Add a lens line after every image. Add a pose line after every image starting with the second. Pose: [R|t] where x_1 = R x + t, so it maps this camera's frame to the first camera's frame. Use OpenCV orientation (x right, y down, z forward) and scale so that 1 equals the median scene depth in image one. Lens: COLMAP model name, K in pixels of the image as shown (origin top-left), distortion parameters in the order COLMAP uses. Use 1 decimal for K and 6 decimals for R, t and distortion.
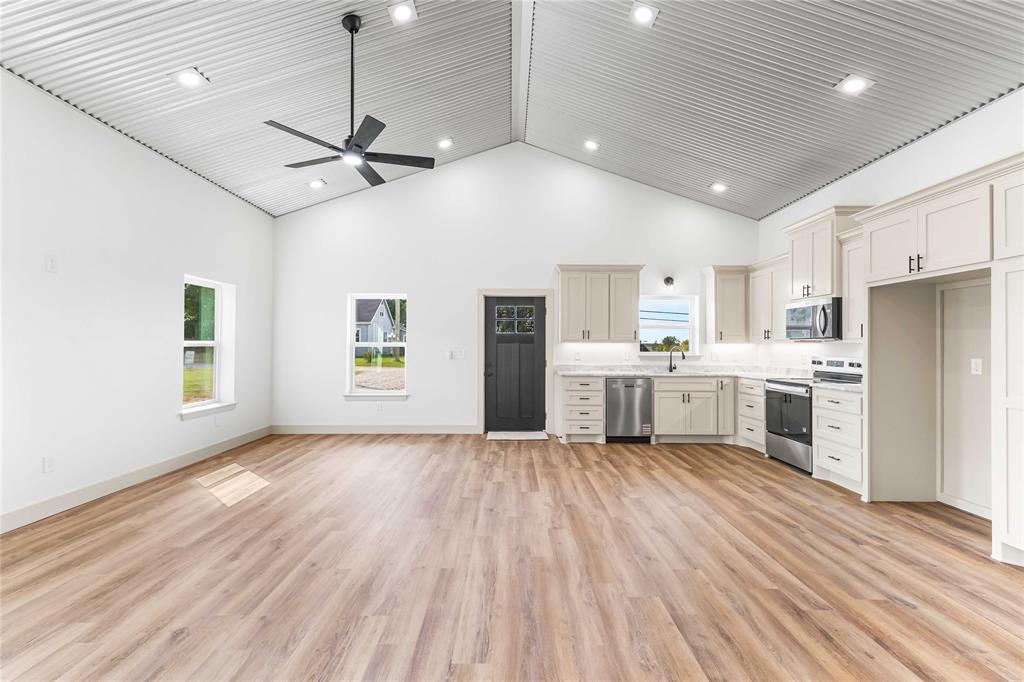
lens RADIAL K [[442.9, 0, 512.9], [0, 442.9, 338.9], [0, 0, 1]] dist [0.010723, -0.002242]
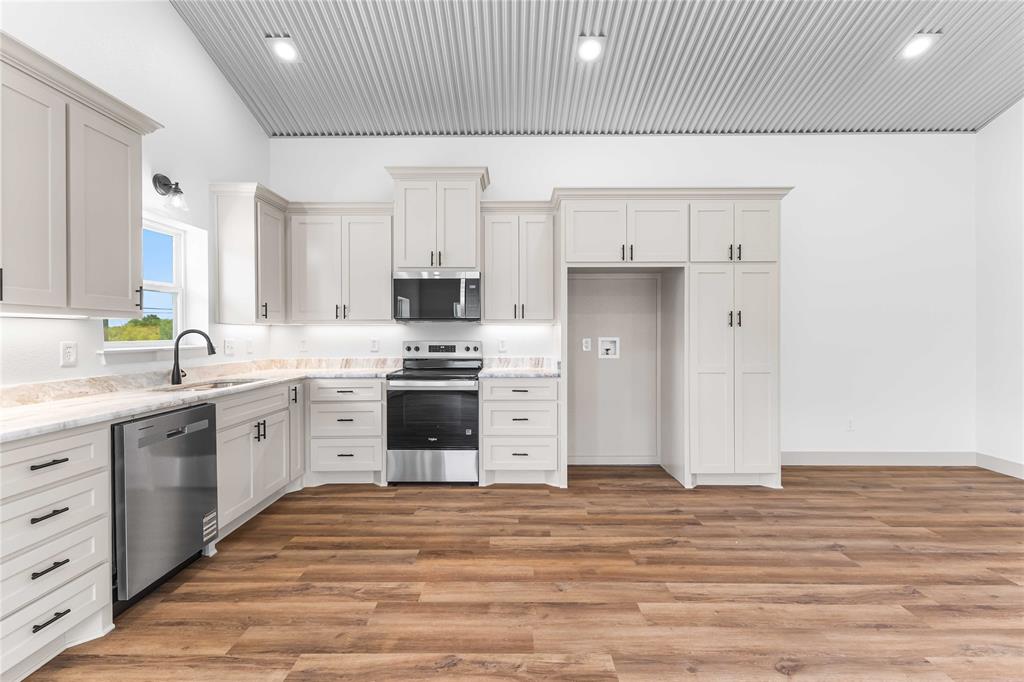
lens RADIAL K [[442.9, 0, 511.8], [0, 442.9, 334.8], [0, 0, 1]] dist [0.010723, -0.002242]
pose [[0.011378, -0.007838, 0.999905, -0.111244], [-0.013135, 0.999882, 0.007987, 0.016412], [-0.999849, -0.013225, 0.011273, 0.707837]]
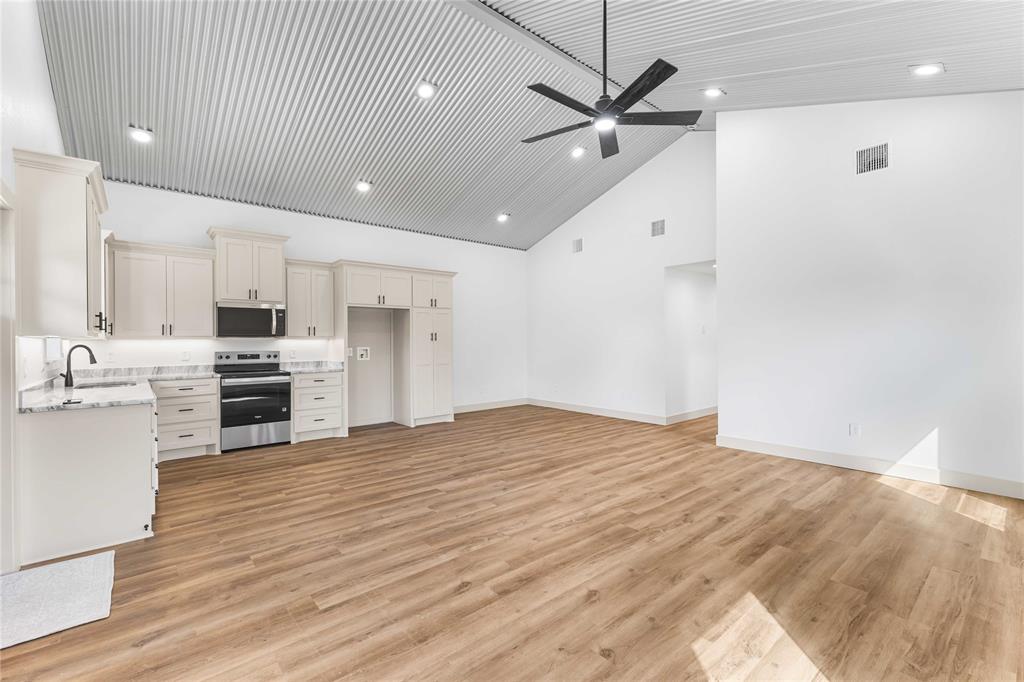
lens RADIAL K [[442.9, 0, 505.7], [0, 442.9, 342.6], [0, 0, 1]] dist [0.010723, -0.002242]
pose [[-0.633339, -0.002826, 0.773869, -0.541609], [-0.008768, 0.999955, -0.003524, 0.012729], [-0.773825, -0.009017, -0.633336, 1.013378]]
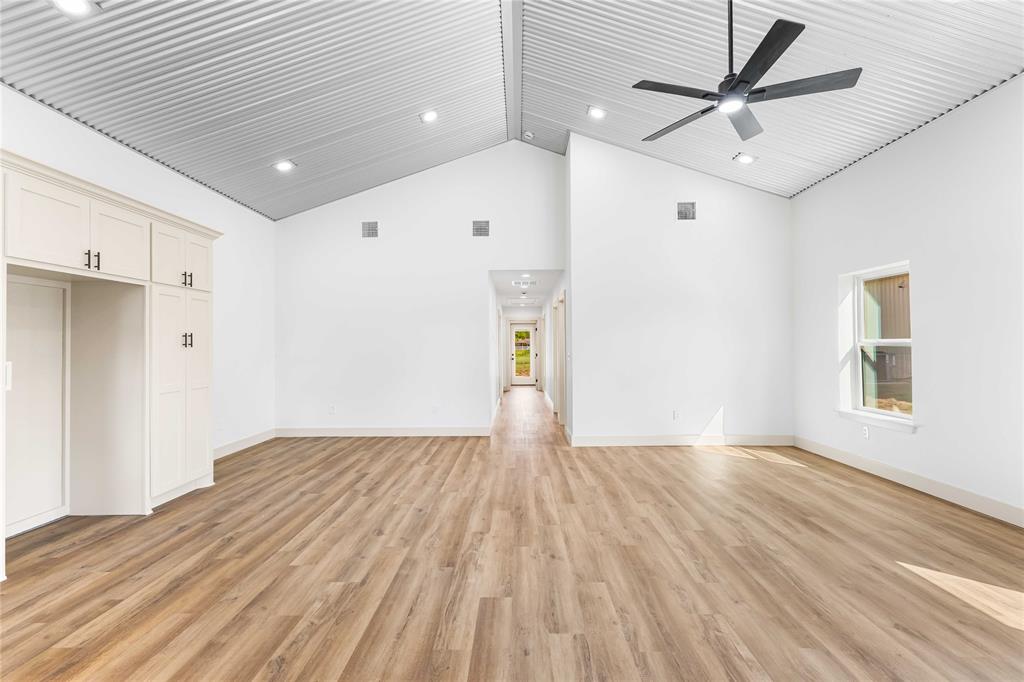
lens RADIAL K [[442.9, 0, 510.6], [0, 442.9, 338.5], [0, 0, 1]] dist [0.010723, -0.002242]
pose [[-0.999749, 0.003240, 0.022164, 0.004711], [0.002520, 0.999470, -0.032458, 0.015402], [-0.022257, -0.032394, -0.999227, 1.063640]]
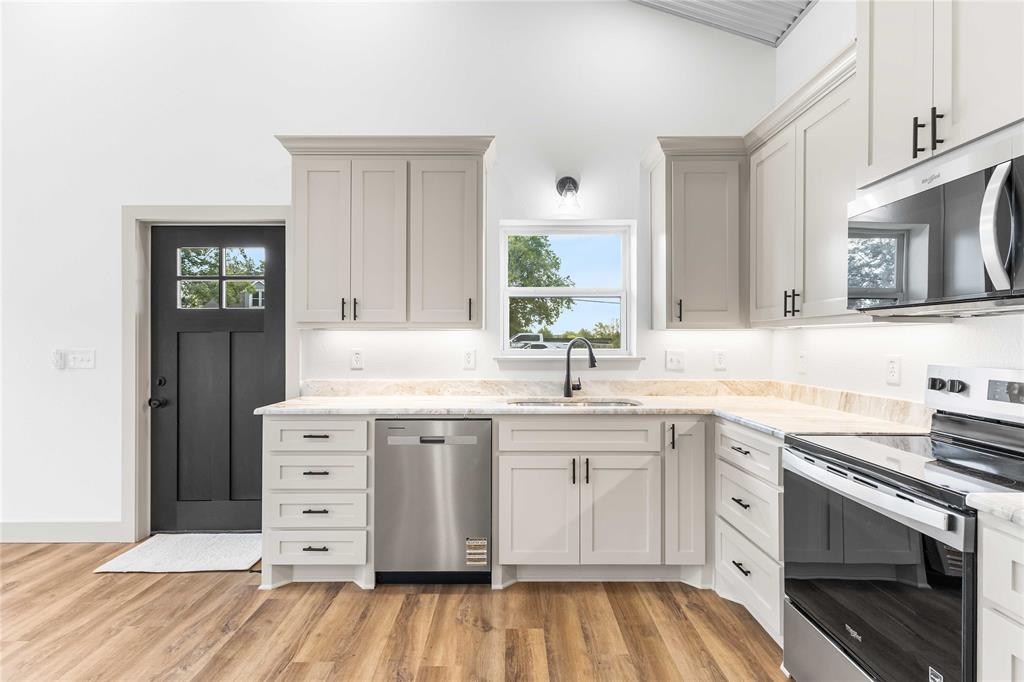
lens RADIAL K [[501.5, 0, 508.8], [0, 501.5, 338.1], [0, 0, 1]] dist [0.008830, -0.001427]
pose [[0.999962, -0.004748, -0.007319, 0.330981], [0.004849, 0.999892, 0.013879, 0.011926], [0.007252, -0.013914, 0.999877, 0.563857]]
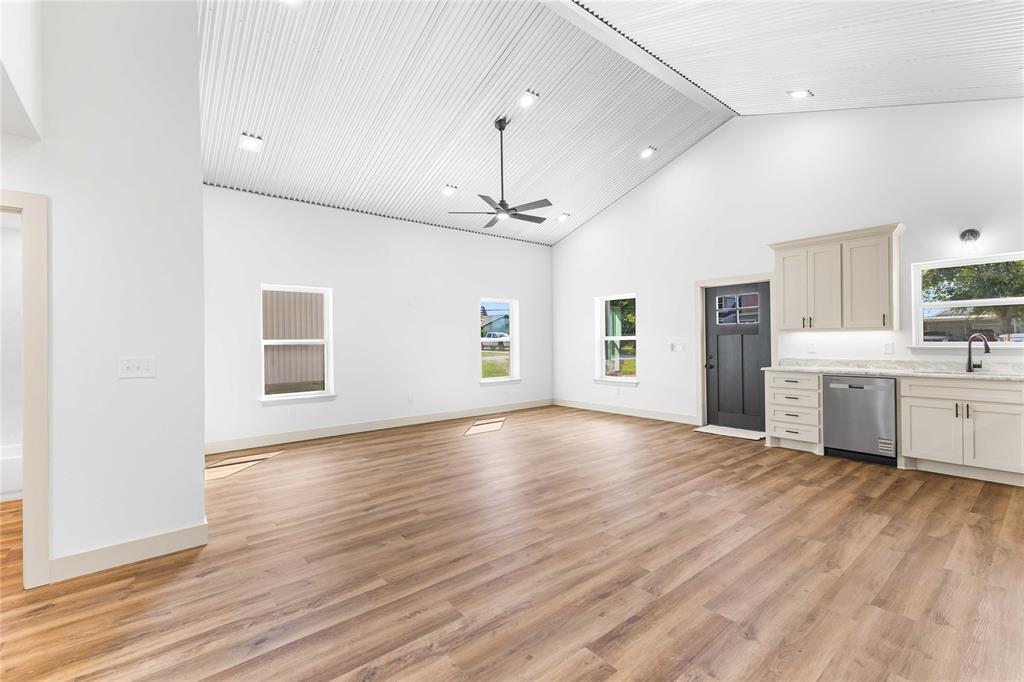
lens RADIAL K [[442.9, 0, 512.0], [0, 442.9, 336.4], [0, 0, 1]] dist [0.010723, -0.002242]
pose [[0.629475, -0.018495, -0.776800, 0.487718], [0.026558, 0.999645, -0.002280, 0.003938], [0.776567, -0.019195, 0.629743, 0.043808]]
